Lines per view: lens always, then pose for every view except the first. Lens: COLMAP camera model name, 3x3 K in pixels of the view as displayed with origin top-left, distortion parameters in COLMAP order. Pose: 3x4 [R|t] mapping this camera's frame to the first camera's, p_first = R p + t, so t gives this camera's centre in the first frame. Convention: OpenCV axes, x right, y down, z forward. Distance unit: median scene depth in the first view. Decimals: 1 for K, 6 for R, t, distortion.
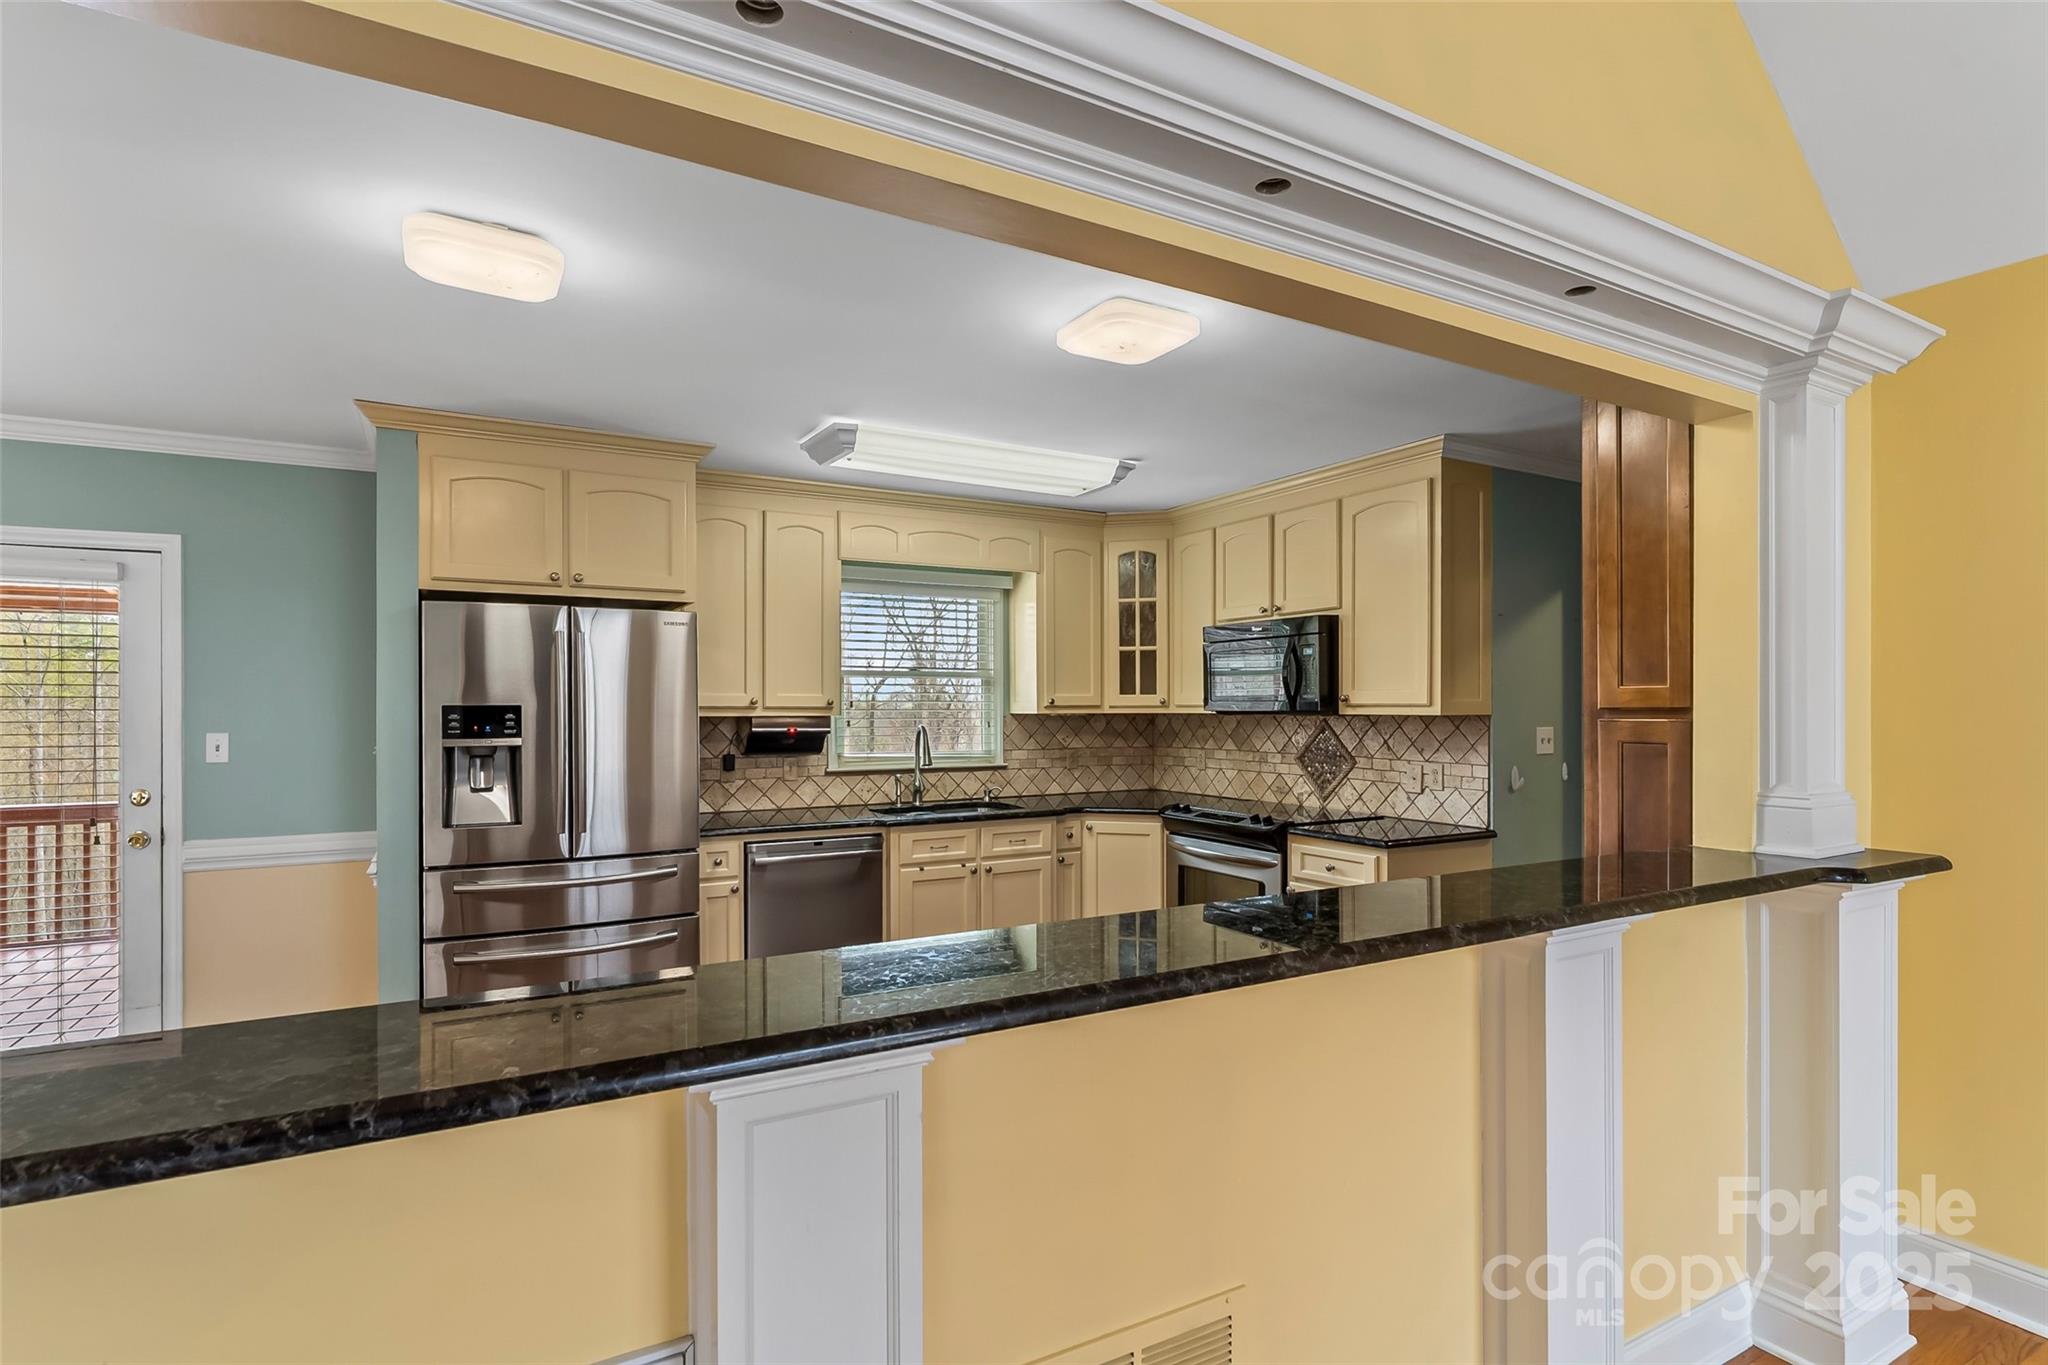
lens RADIAL K [[1025.9, 0, 1097.1], [0, 1025.9, 716.5], [0, 0, 1]] dist [0.000179, 0.000167]
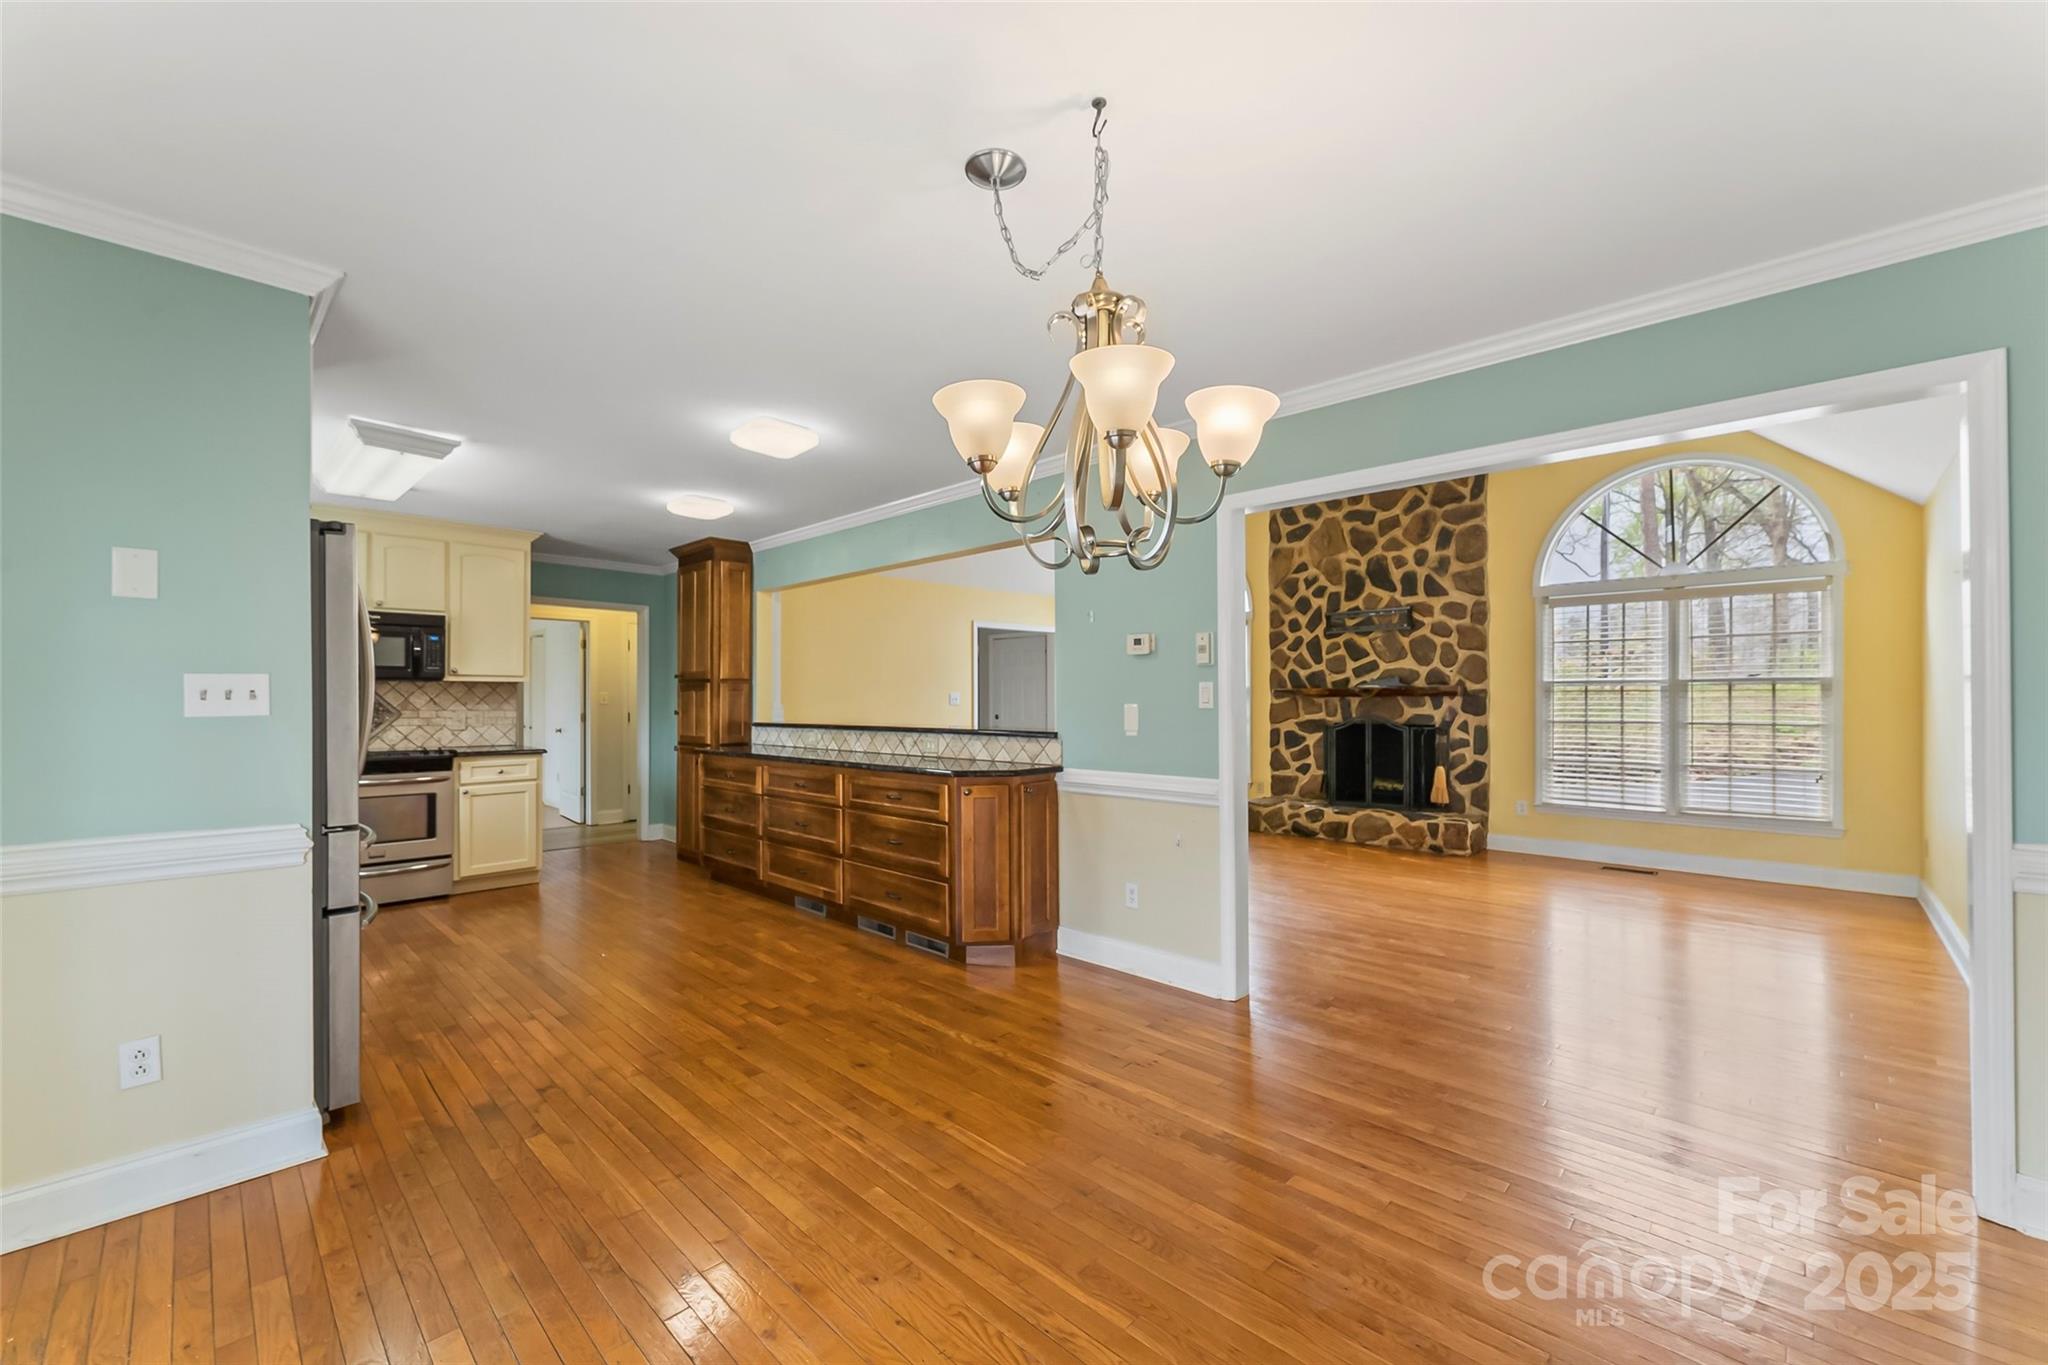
lens RADIAL K [[806.3, 0, 1032.7], [0, 806.3, 694.7], [0, 0, 1]] dist [0.009241, -0.000149]
pose [[-0.280649, 0.007567, 0.959781, -1.086923], [0.011946, 0.999919, -0.004391, 0.032441], [-0.959736, 0.010233, -0.280717, 0.454234]]
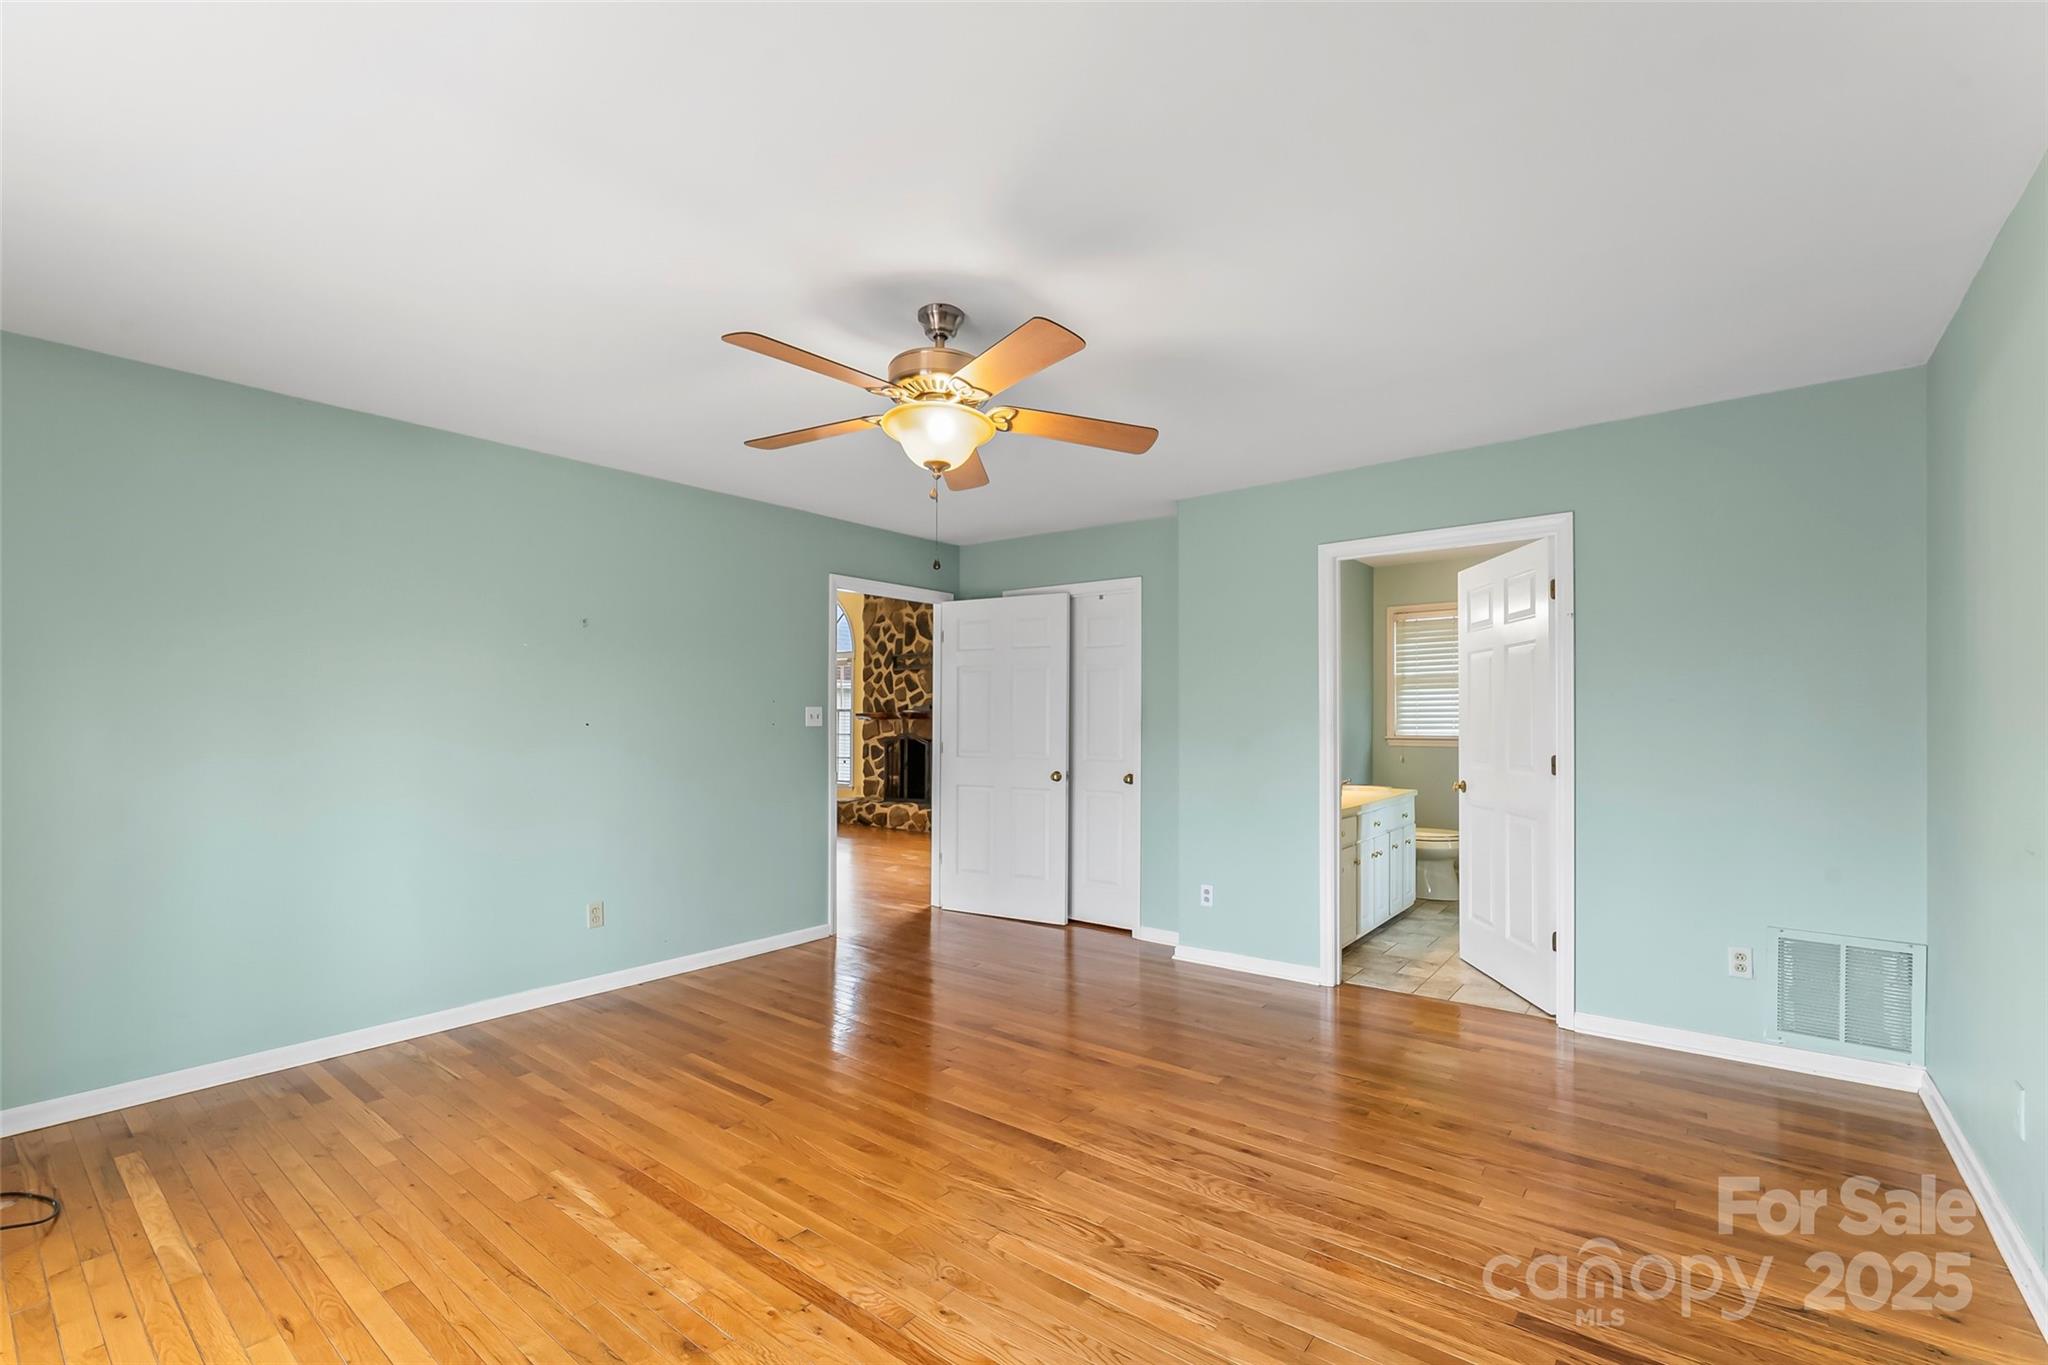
lens RADIAL K [[855.2, 0, 1028.7], [0, 855.2, 716.0], [0, 0, 1]] dist [0.004991, 0.000284]
pose [[-0.376966, 0.008348, 0.926190, -1.914375], [0.009178, 0.999944, -0.005277, 0.044244], [-0.926182, 0.006512, -0.377021, -0.060556]]
